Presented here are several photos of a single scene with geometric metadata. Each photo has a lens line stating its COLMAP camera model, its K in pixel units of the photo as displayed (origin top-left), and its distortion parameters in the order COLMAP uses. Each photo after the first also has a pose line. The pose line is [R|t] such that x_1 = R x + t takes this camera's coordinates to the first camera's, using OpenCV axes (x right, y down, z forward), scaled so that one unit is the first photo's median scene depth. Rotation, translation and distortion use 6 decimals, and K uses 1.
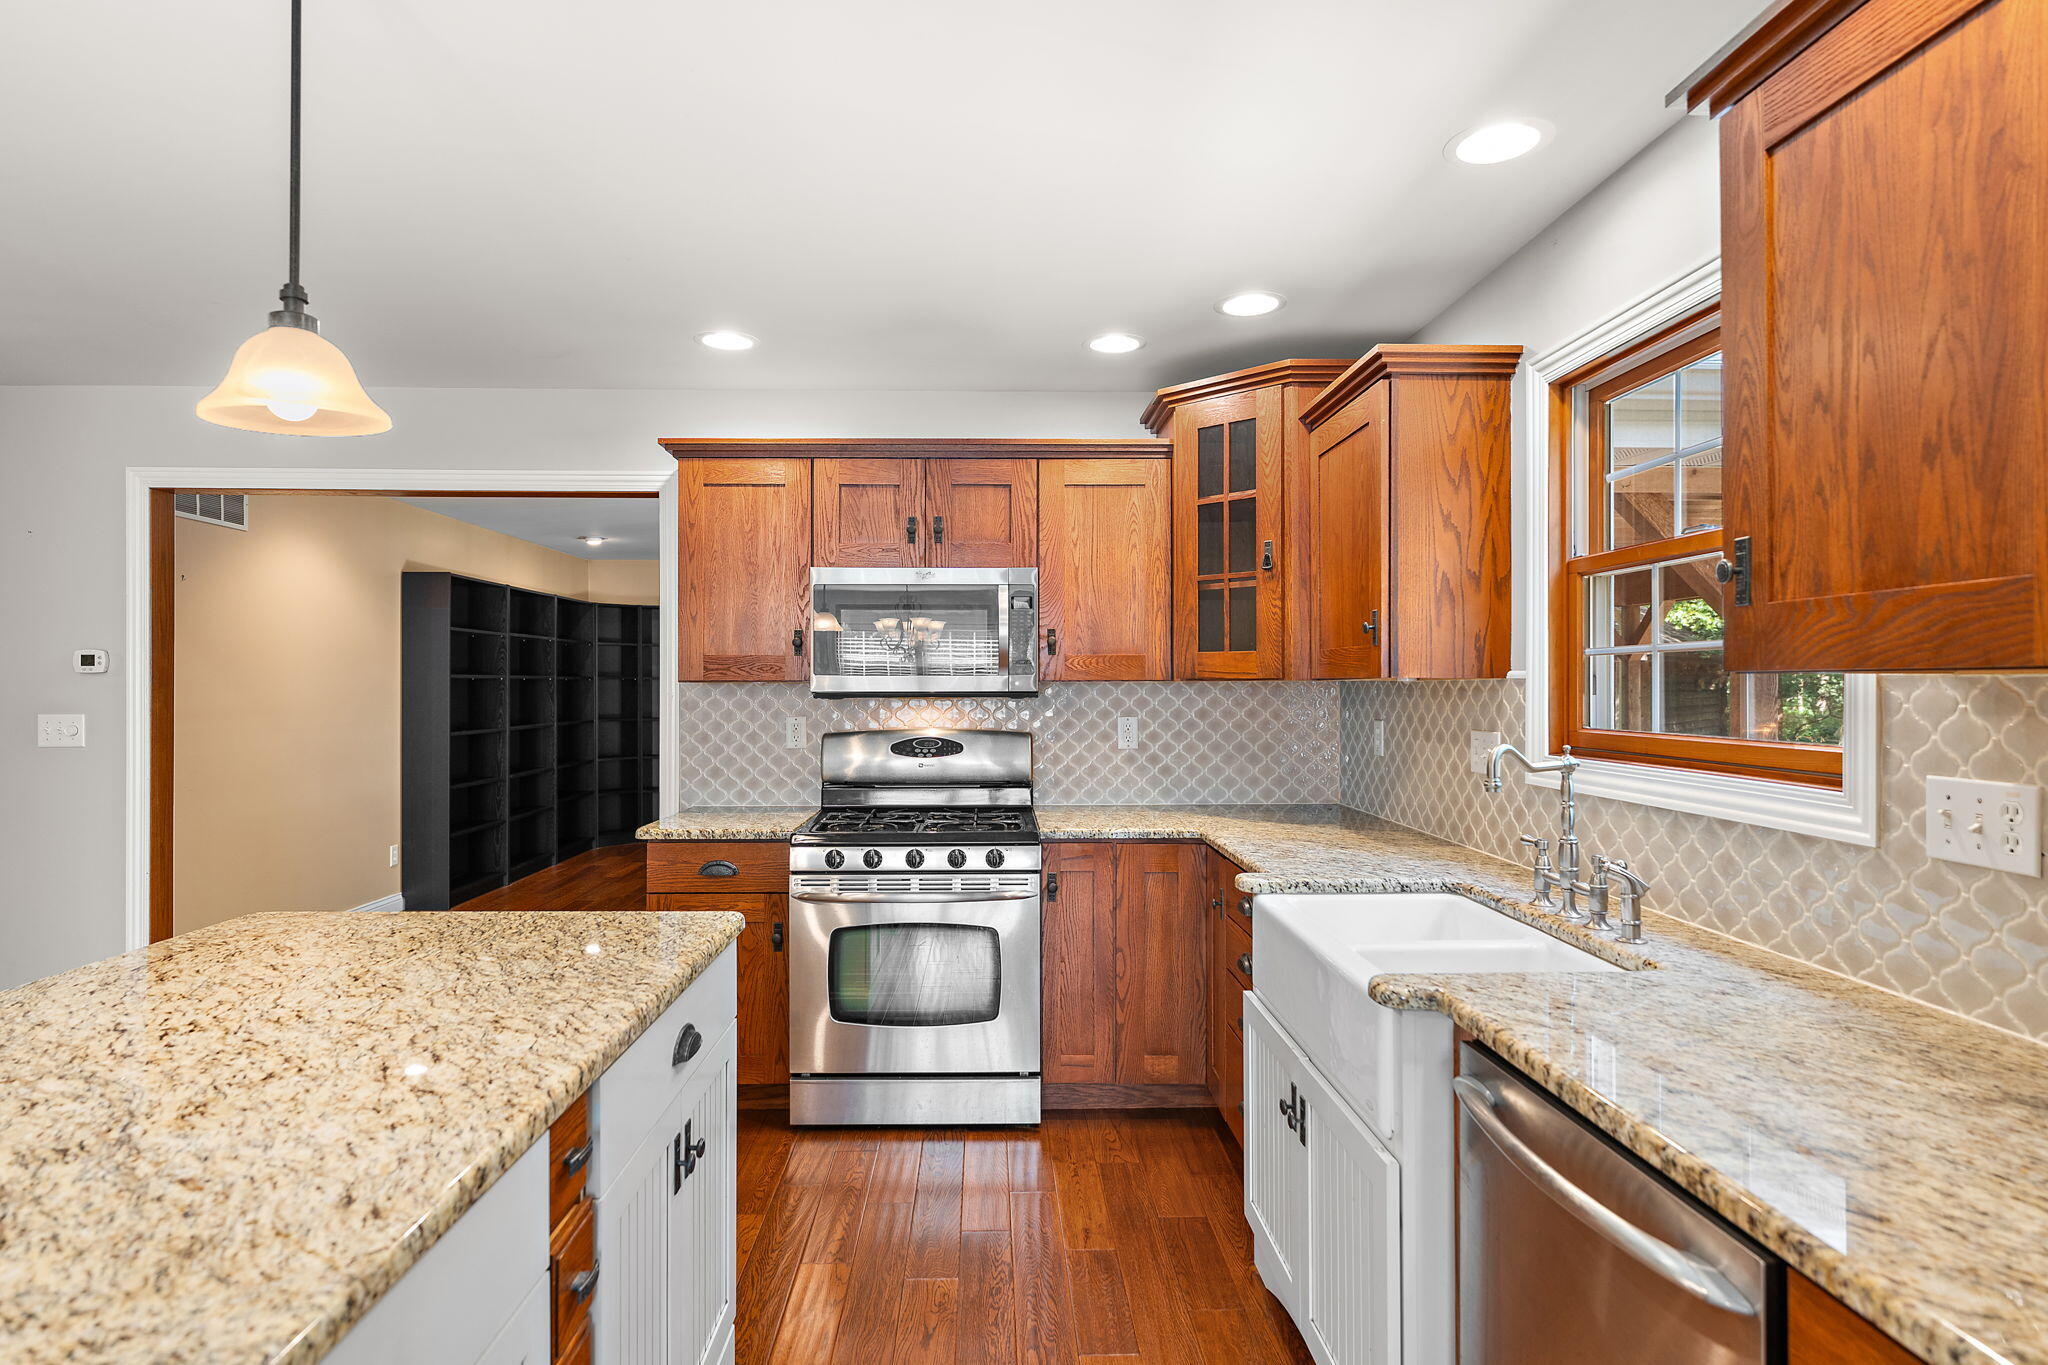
lens RADIAL K [[1083.8, 0, 998.9], [0, 1083.8, 683.9], [0, 0, 1]] dist [0.000475, 0.000228]
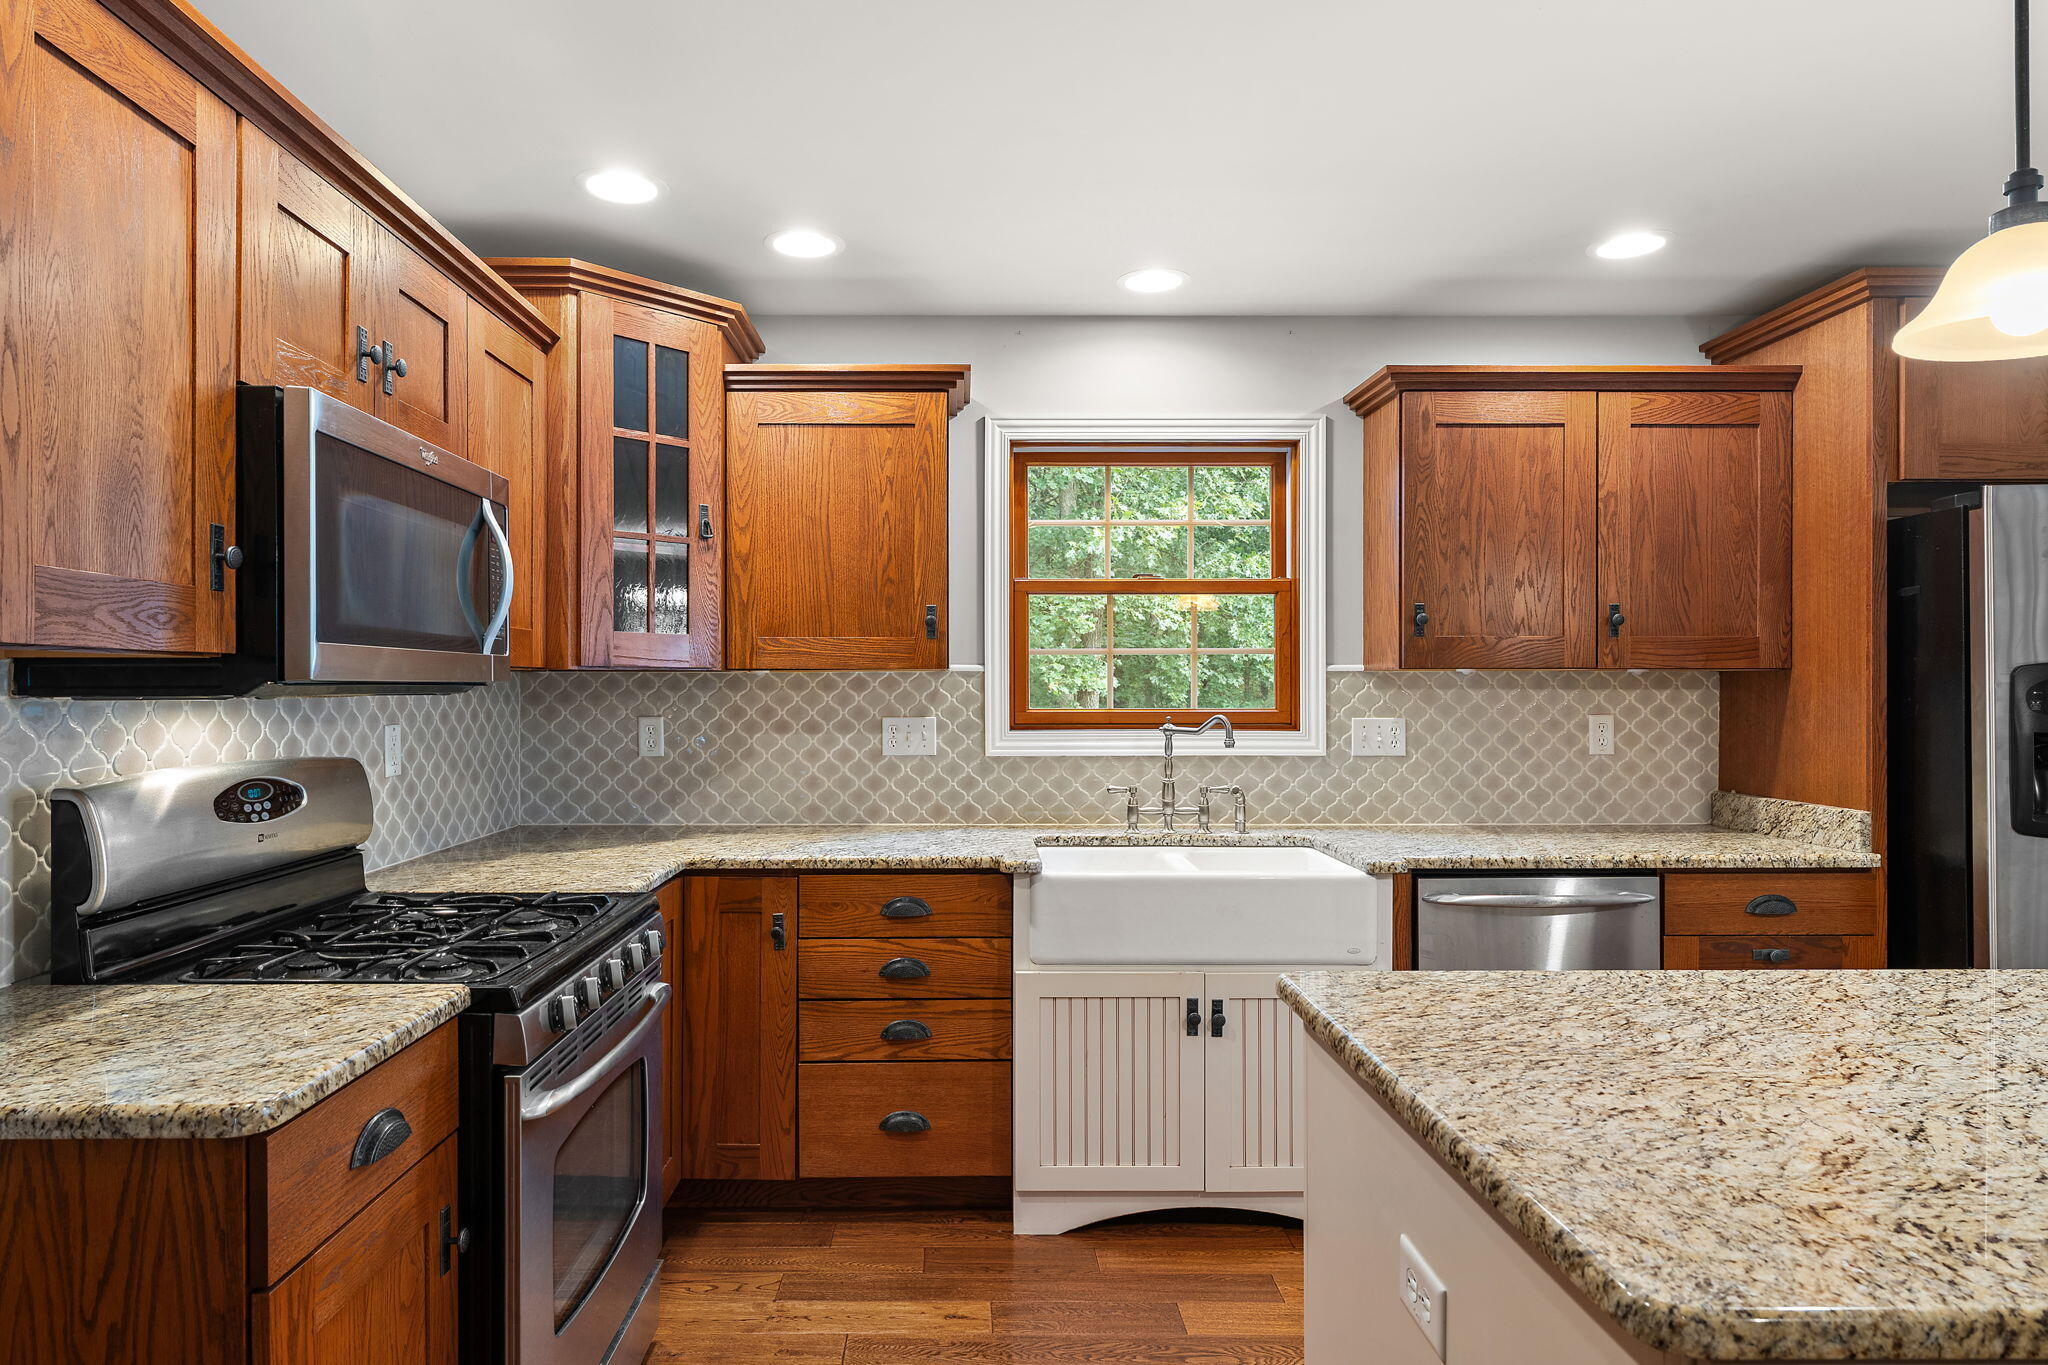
lens RADIAL K [[1197.4, 0, 968.1], [0, 1197.4, 692.7], [0, 0, 1]] dist [0.000709, -0.000534]
pose [[0.004593, -0.004832, 0.999978, -0.682987], [0.000913, 0.999988, 0.004828, 0.009876], [-0.999989, 0.000891, 0.004597, 0.788912]]
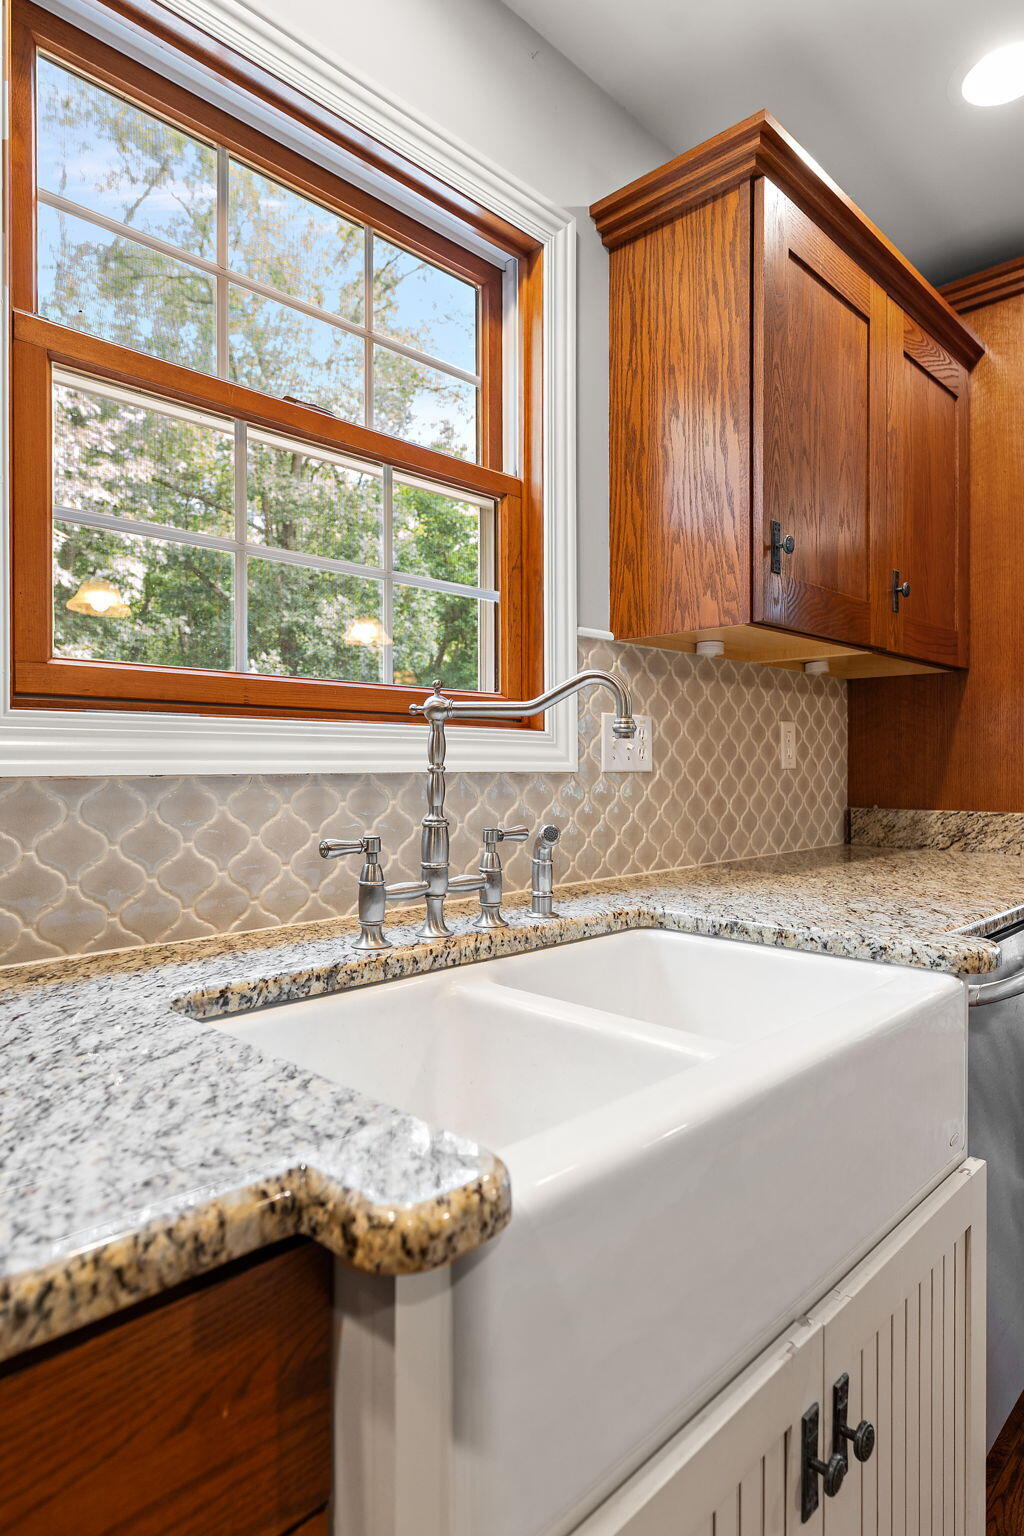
lens RADIAL K [[898.1, 0, 520.9], [0, 898.1, 764.0], [0, 0, 1]] dist [0.000709, -0.000534]
pose [[-0.712159, -0.001233, 0.702018, 0.060620], [-0.000621, 0.999999, 0.001126, 0.066865], [-0.702018, 0.000365, -0.712159, 0.847916]]
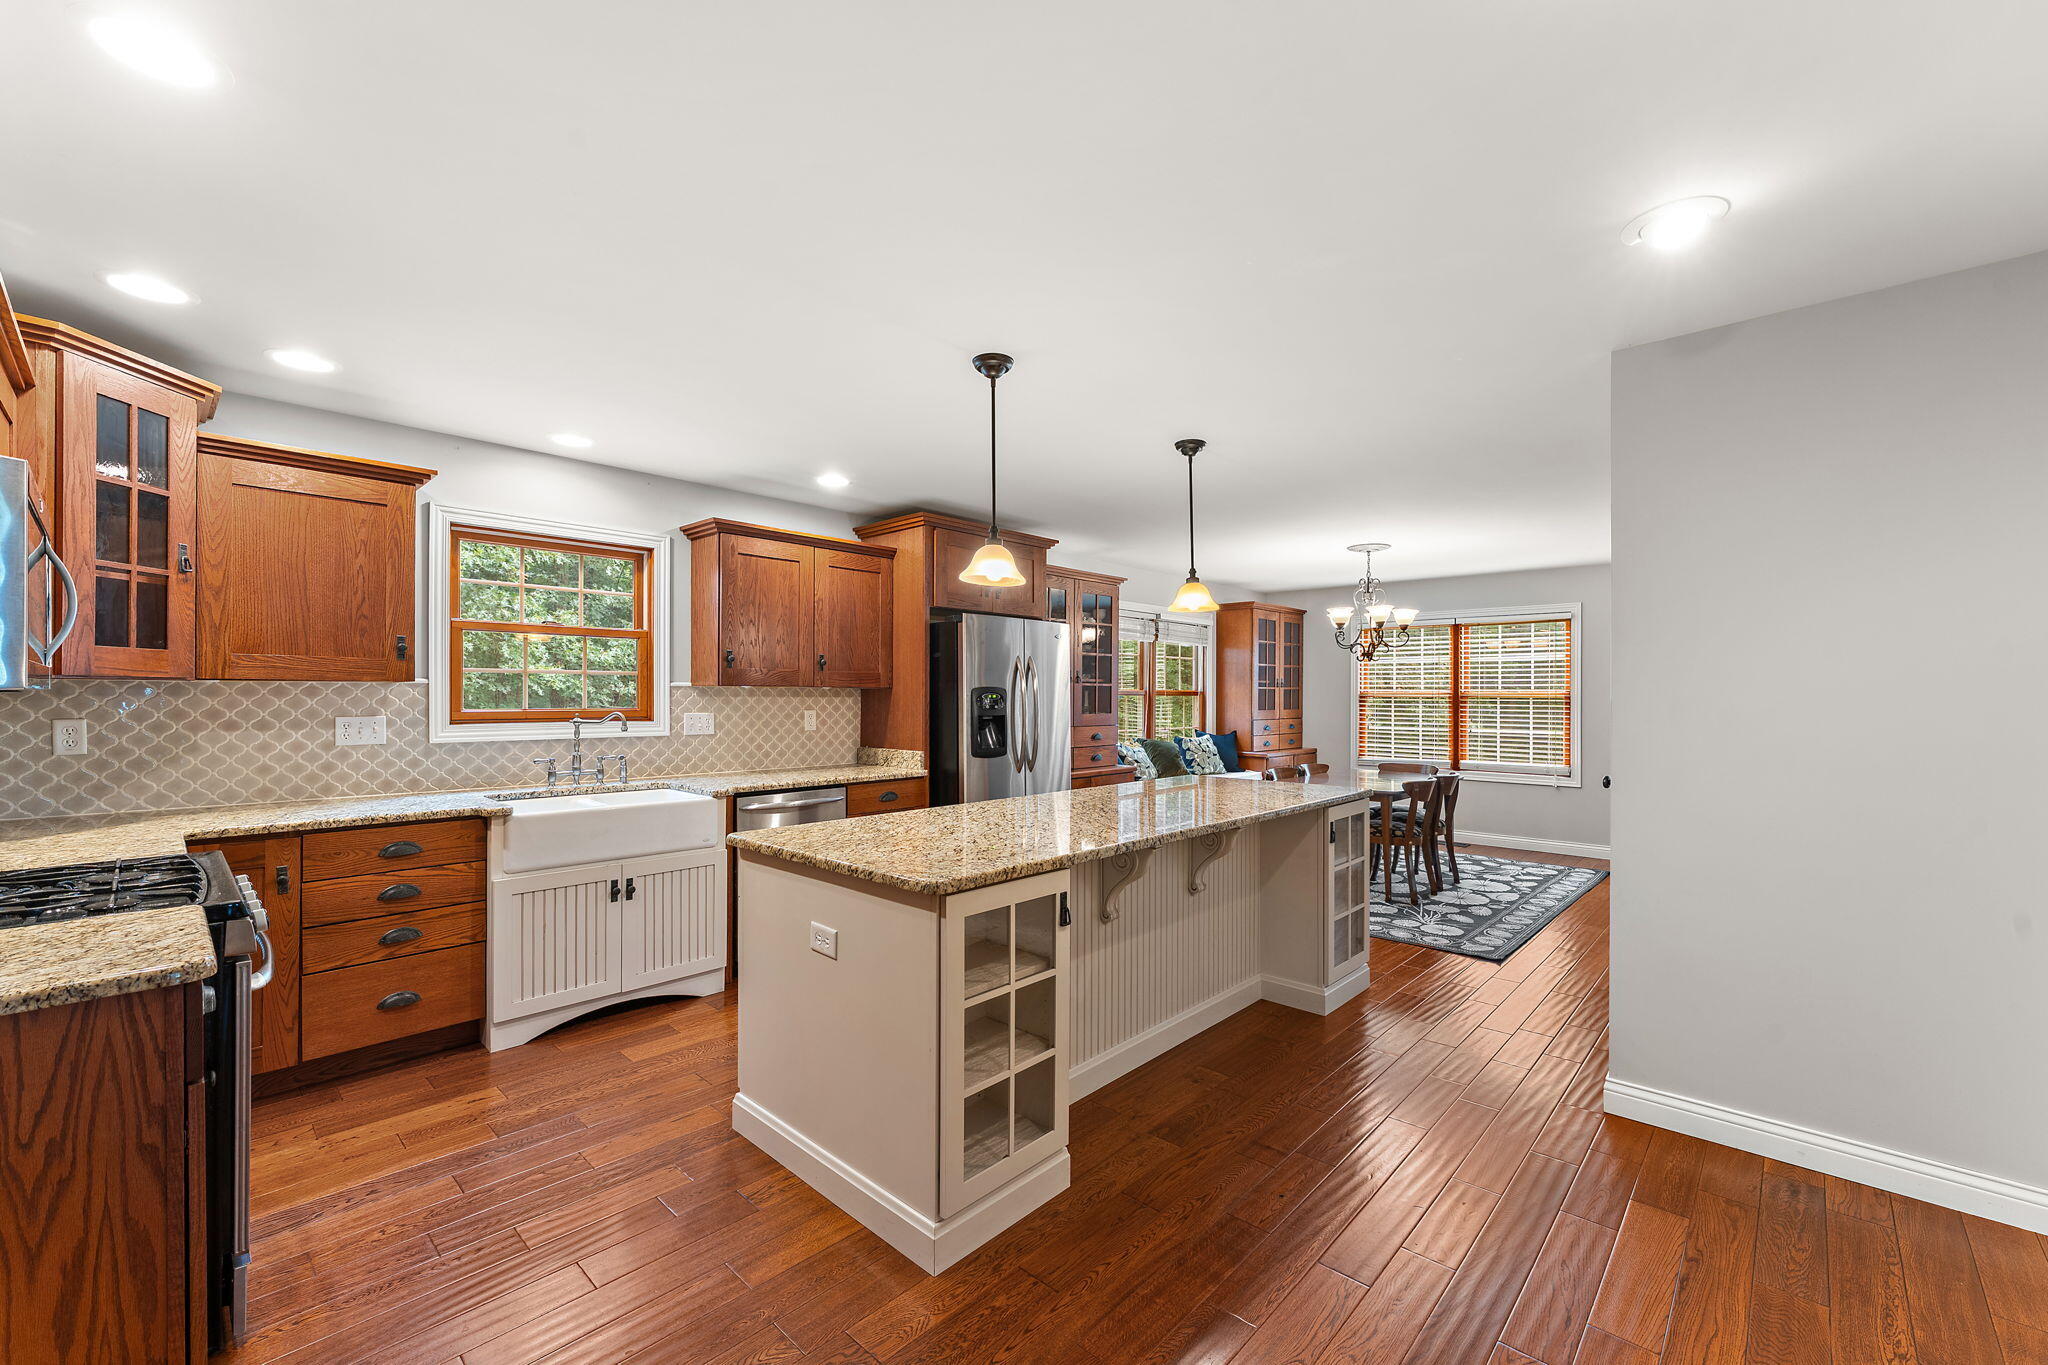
lens RADIAL K [[827.2, 0, 1028.2], [0, 827.2, 696.3], [0, 0, 1]] dist [-0.004174, -0.000435]
pose [[-0.728215, -0.004622, 0.685333, -0.873589], [-0.005098, 0.999986, 0.001327, 0.007319], [-0.685330, -0.002527, -0.728228, 1.016929]]
